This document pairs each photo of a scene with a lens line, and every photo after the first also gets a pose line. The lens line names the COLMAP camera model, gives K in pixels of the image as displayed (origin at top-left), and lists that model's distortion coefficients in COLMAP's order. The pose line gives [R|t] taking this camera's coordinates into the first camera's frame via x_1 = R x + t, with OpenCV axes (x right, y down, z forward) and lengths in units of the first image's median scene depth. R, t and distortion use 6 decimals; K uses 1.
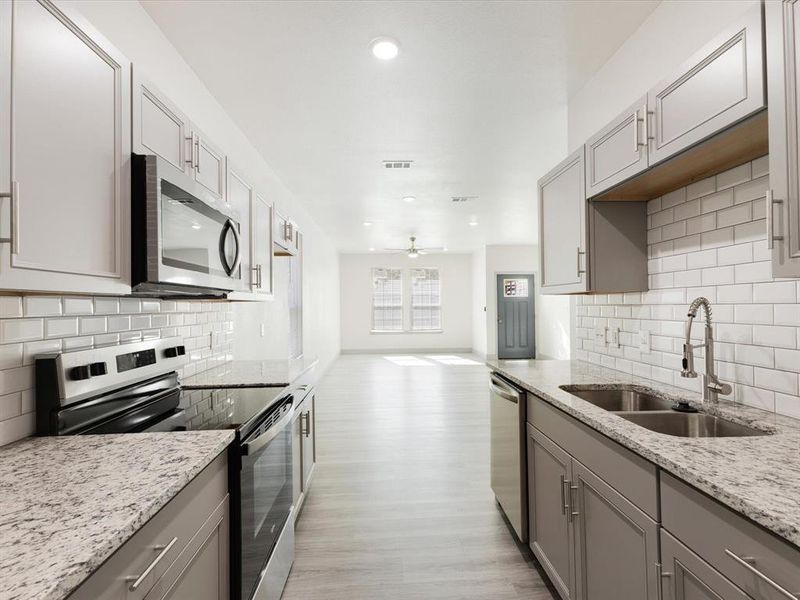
lens RADIAL K [[392.0, 0, 404.9], [0, 392.0, 309.1], [0, 0, 1]] dist [0.010765, 0.000674]
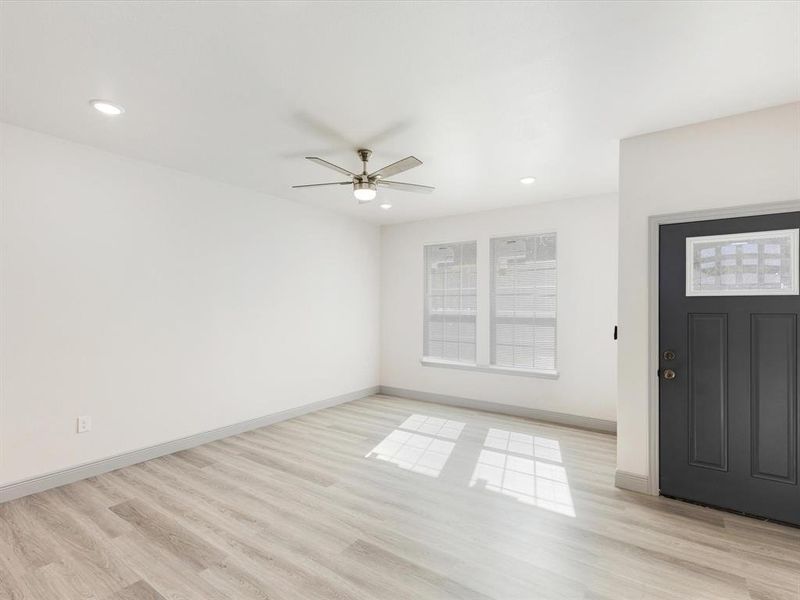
lens RADIAL K [[392.0, 0, 404.9], [0, 392.0, 309.1], [0, 0, 1]] dist [0.010765, 0.000674]
pose [[0.787382, 0.015113, -0.616280, 0.239155], [-0.019217, 0.999815, -0.000035, -0.014814], [0.616166, 0.011871, 0.787527, 0.555549]]
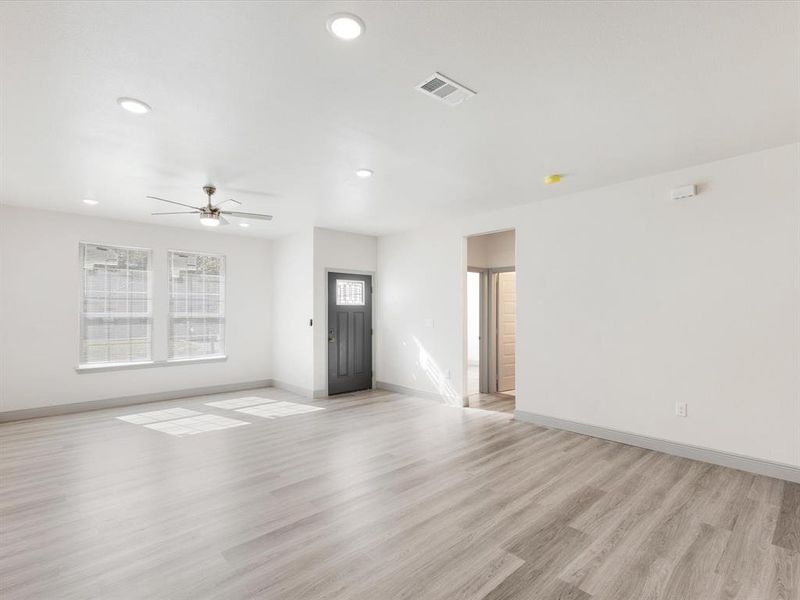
lens RADIAL K [[392.0, 0, 404.9], [0, 392.0, 309.1], [0, 0, 1]] dist [0.010765, 0.000674]
pose [[0.773051, 0.012141, 0.634228, -0.085314], [0.000486, 0.999805, -0.019731, -0.008516], [-0.634344, 0.015561, 0.772895, 0.341168]]
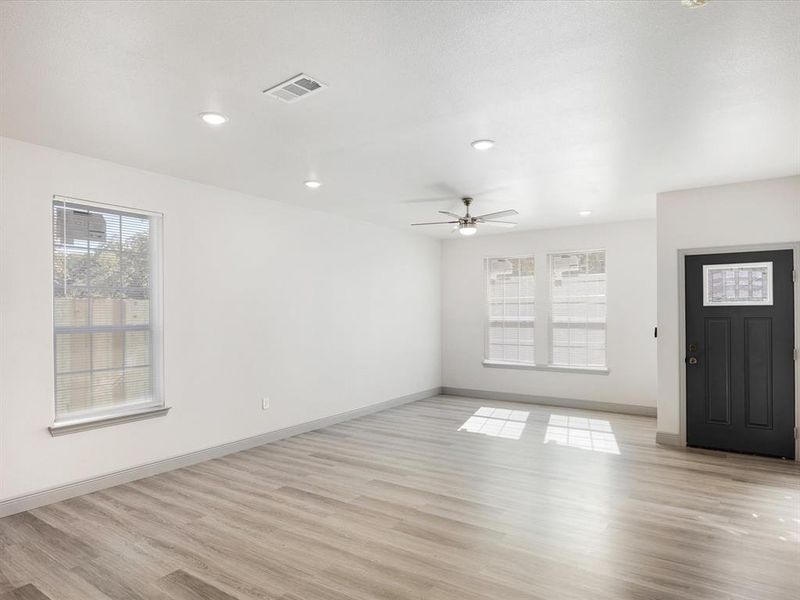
lens RADIAL K [[485.1, 0, 402.6], [0, 485.1, 315.4], [0, 0, 1]] dist [-0.003314, -0.000795]
pose [[0.789758, 0.007780, -0.613370, 0.283017], [-0.009016, 0.999959, 0.001074, -0.015789], [0.613353, 0.004682, 0.789795, 0.327523]]
